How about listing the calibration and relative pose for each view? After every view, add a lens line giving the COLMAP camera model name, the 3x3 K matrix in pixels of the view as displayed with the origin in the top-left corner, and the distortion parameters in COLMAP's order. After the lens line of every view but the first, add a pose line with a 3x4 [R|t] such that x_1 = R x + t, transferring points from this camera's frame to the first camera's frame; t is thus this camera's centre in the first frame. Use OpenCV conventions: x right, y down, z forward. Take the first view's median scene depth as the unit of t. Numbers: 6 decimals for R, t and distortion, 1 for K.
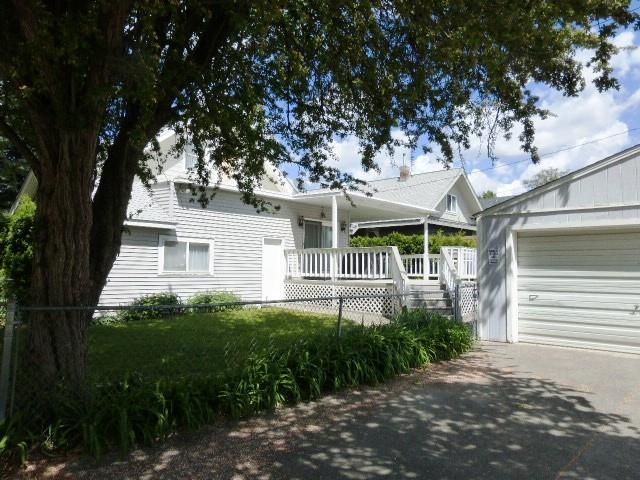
lens RADIAL K [[459.5, 0, 320.0], [0, 459.5, 240.0], [0, 0, 1]] dist [-0.006488, 0.001333]
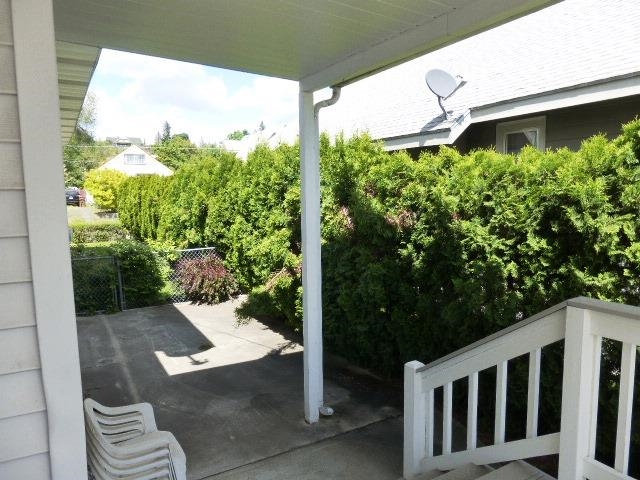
lens RADIAL K [[459.5, 0, 320.0], [0, 459.5, 240.0], [0, 0, 1]] dist [-0.006488, 0.001333]
pose [[0.952160, 0.003693, -0.305579, 0.112111], [0.049050, 0.985116, 0.164742, -0.004214], [0.301639, -0.171849, 0.937807, 0.907862]]
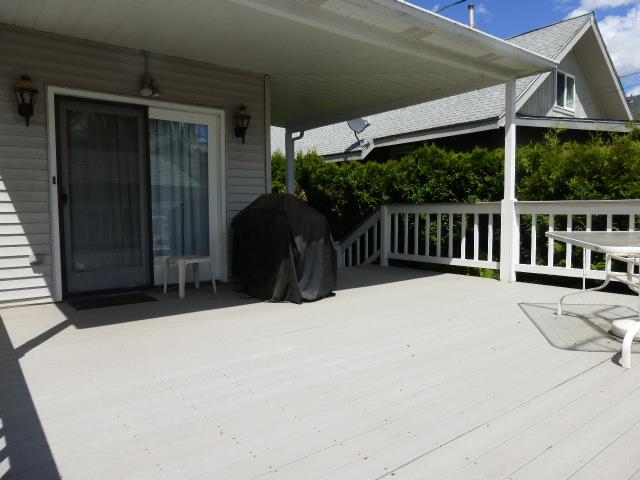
lens RADIAL K [[459.5, 0, 320.0], [0, 459.5, 240.0], [0, 0, 1]] dist [-0.006488, 0.001333]
pose [[0.985986, -0.009895, -0.166534, 0.149475], [0.032273, 0.990696, 0.132213, 0.010412], [0.163676, -0.135735, 0.977132, 0.643917]]
